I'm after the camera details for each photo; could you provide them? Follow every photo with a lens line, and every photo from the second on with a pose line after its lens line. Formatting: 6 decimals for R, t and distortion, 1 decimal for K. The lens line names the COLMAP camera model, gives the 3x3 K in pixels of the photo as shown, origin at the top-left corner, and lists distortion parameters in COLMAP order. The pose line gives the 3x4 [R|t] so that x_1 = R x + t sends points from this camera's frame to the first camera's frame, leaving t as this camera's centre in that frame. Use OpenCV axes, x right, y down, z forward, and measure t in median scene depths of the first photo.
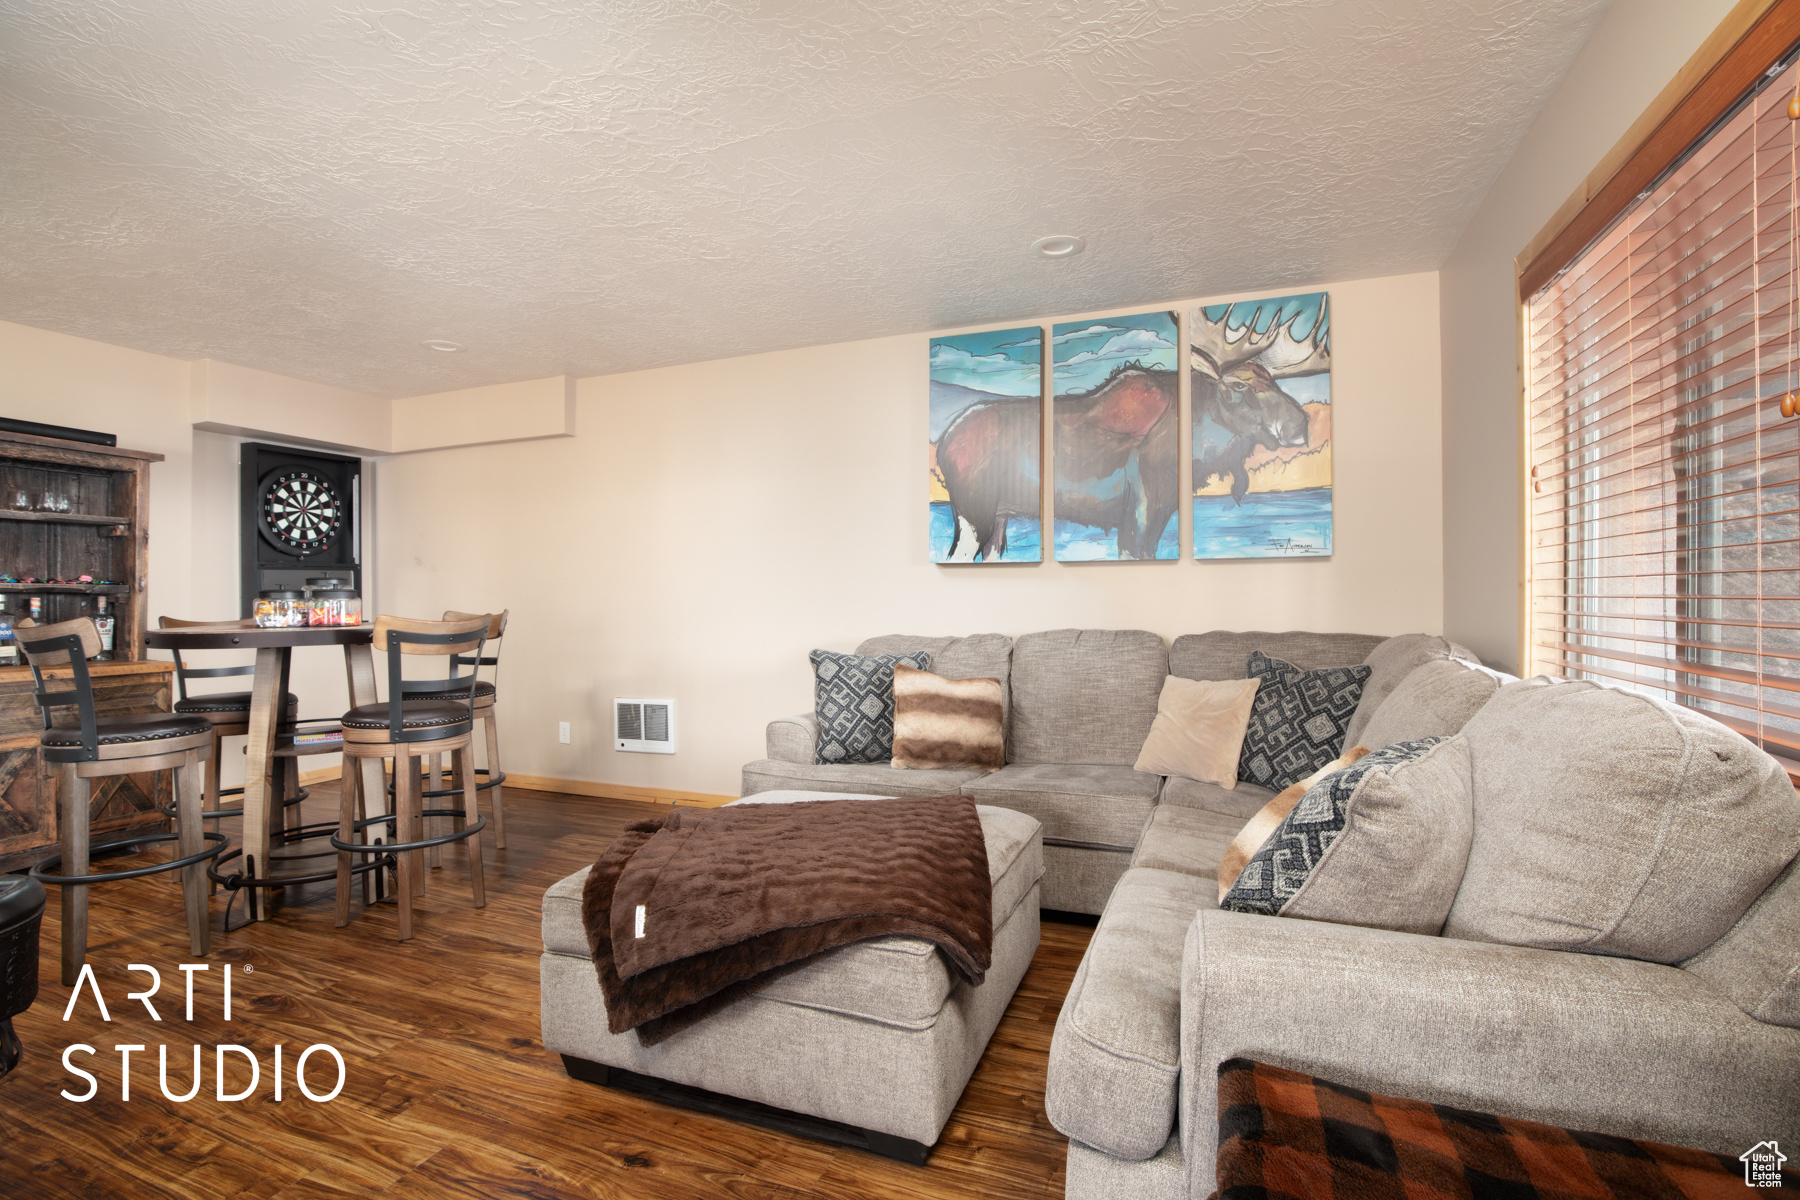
lens RADIAL K [[827.3, 0, 908.9], [0, 827.3, 598.1], [0, 0, 1]] dist [-0.042405, 0.007441]
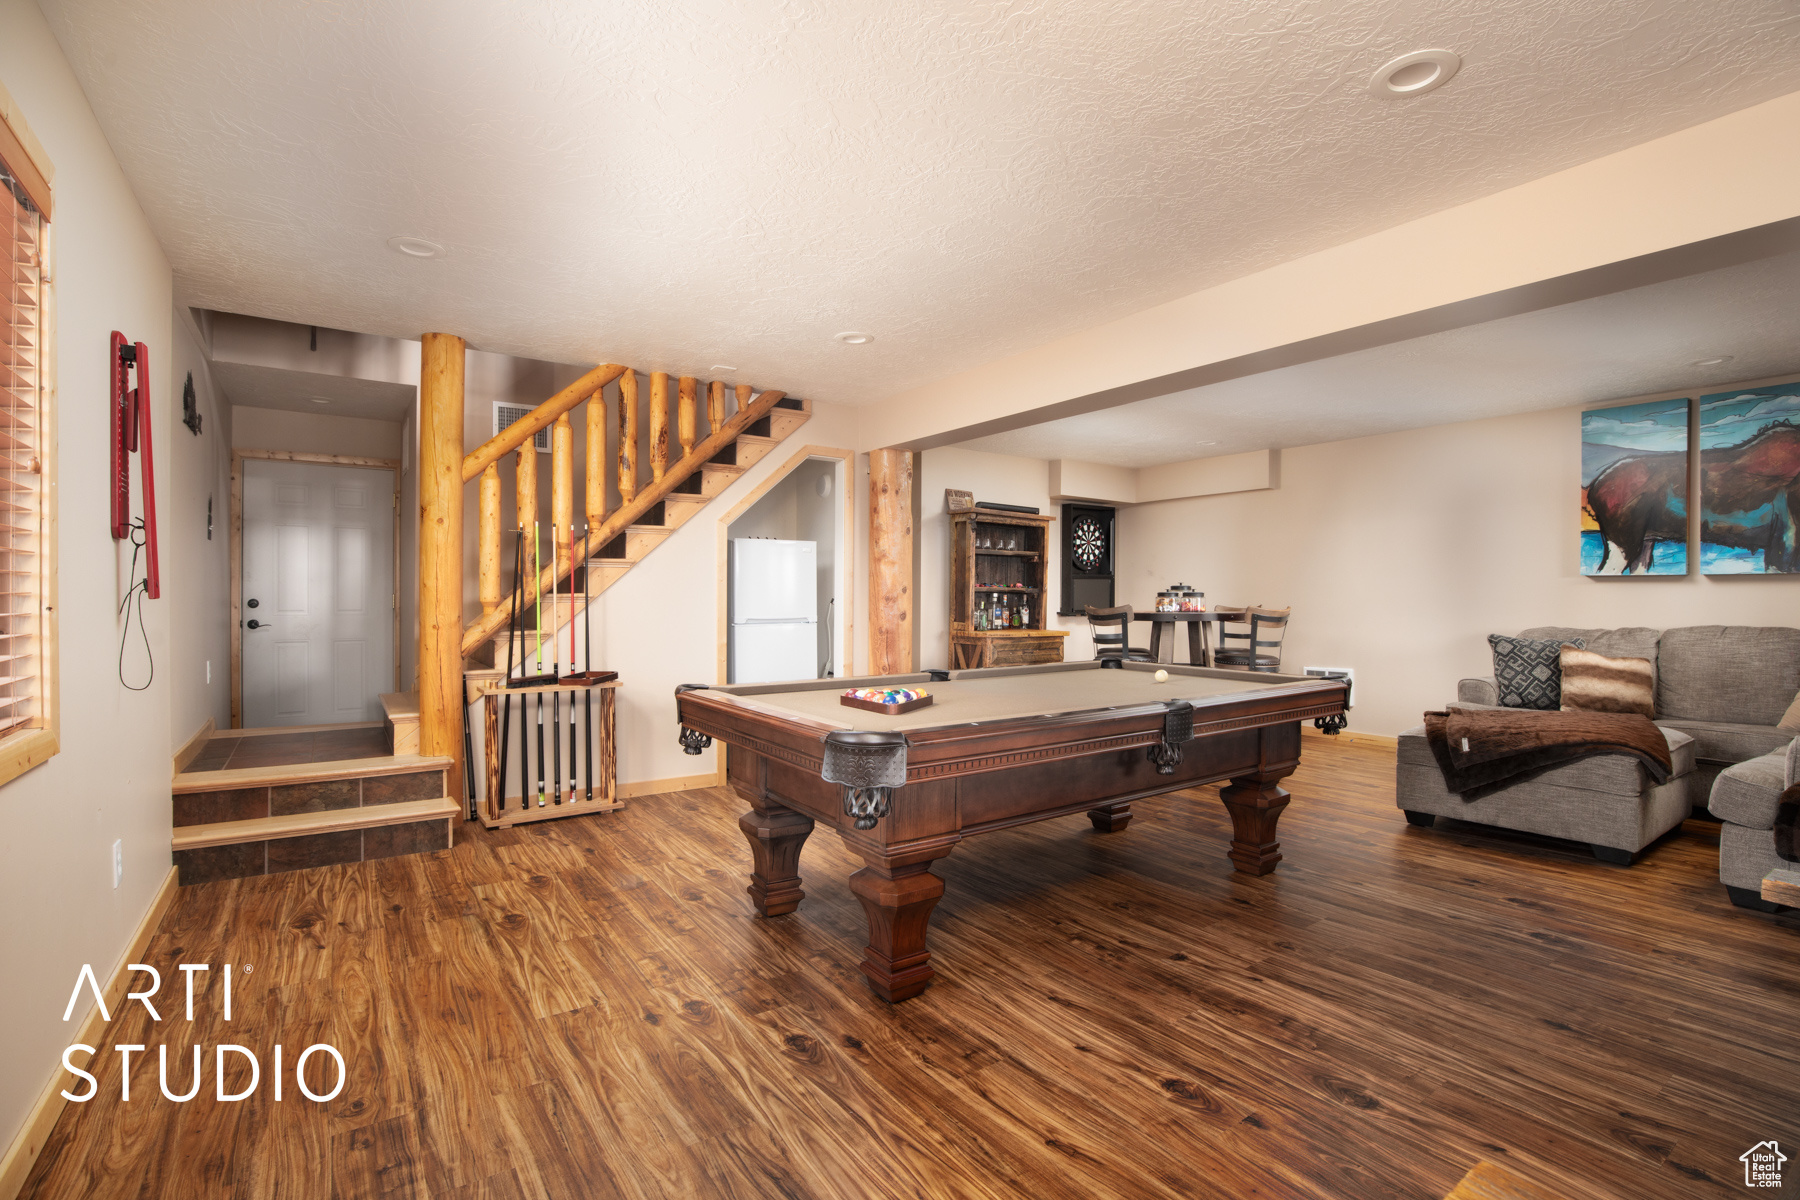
lens RADIAL K [[827.3, 0, 908.9], [0, 827.3, 598.1], [0, 0, 1]] dist [-0.042405, 0.007441]
pose [[0.831931, 0.010538, -0.554779, -0.176352], [-0.010554, 0.999939, 0.003167, 0.002884], [0.554779, 0.003221, 0.831992, -0.805063]]
